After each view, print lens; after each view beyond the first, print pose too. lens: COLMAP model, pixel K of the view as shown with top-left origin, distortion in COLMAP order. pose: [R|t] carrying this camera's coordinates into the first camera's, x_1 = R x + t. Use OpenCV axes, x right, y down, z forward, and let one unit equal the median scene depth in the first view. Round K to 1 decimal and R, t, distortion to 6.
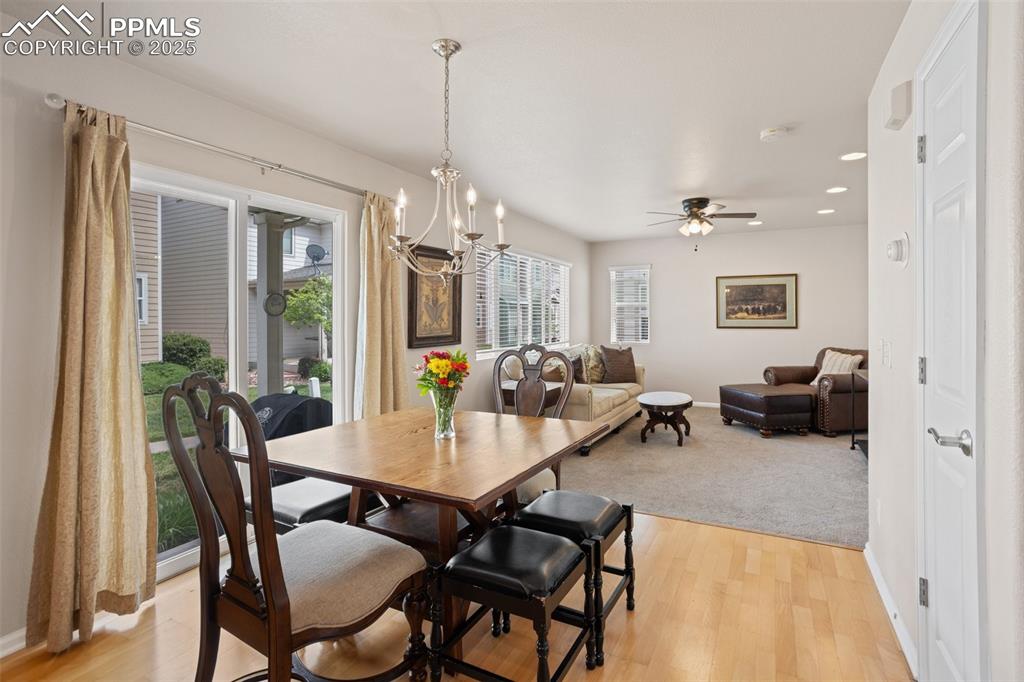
lens RADIAL K [[484.3, 0, 514.7], [0, 484.3, 312.9], [0, 0, 1]] dist [-0.023319, 0.000239]
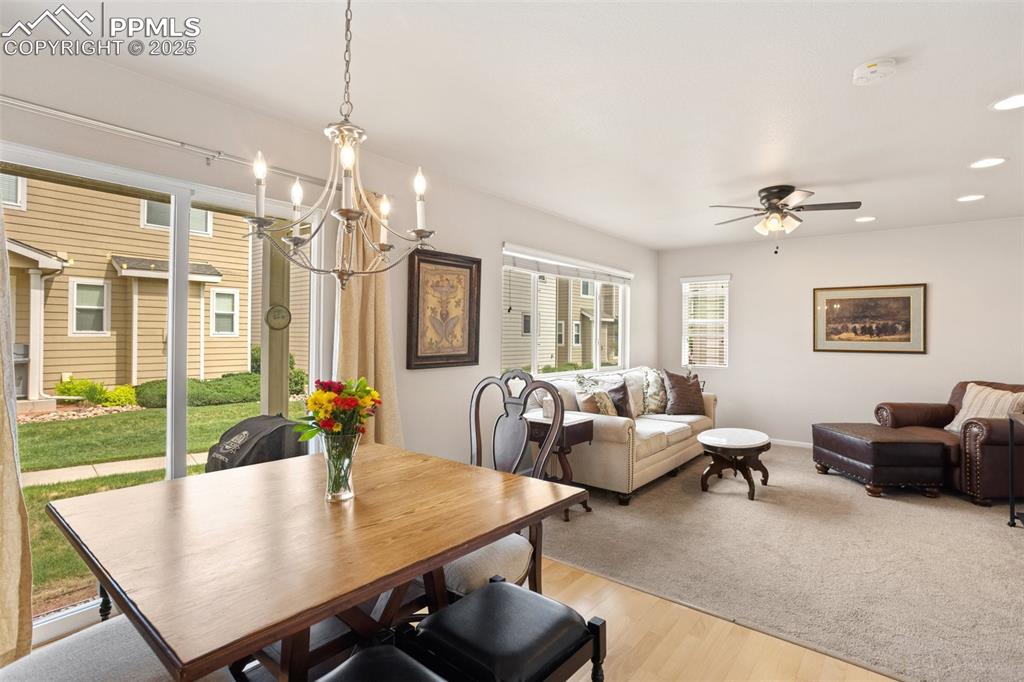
lens RADIAL K [[493.4, 0, 511.7], [0, 493.4, 329.1], [0, 0, 1]] dist [-0.023036, 0.017428]
pose [[0.983139, 0.011123, -0.182524, 0.099105], [-0.011405, 0.999935, -0.000495, 0.000181], [0.182506, 0.002568, 0.983201, 0.133588]]
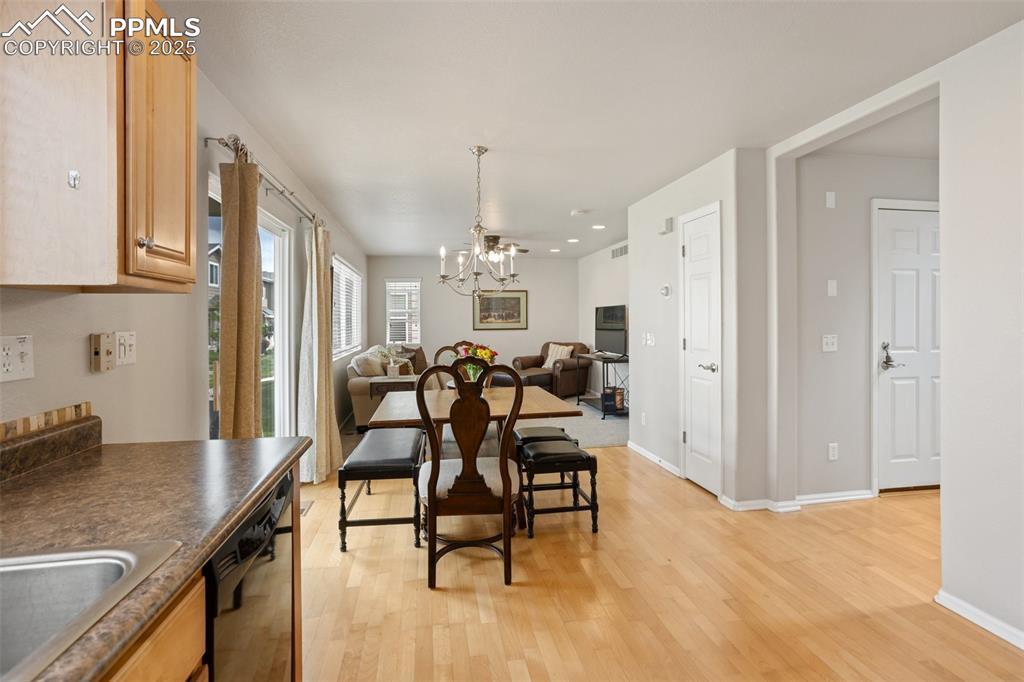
lens RADIAL K [[484.3, 0, 514.7], [0, 484.3, 312.9], [0, 0, 1]] dist [-0.023319, 0.000239]
pose [[0.787237, 0.006866, 0.616613, -0.419030], [-0.001626, 0.999958, -0.009059, -0.003923], [-0.616649, 0.006129, 0.787214, -0.123190]]
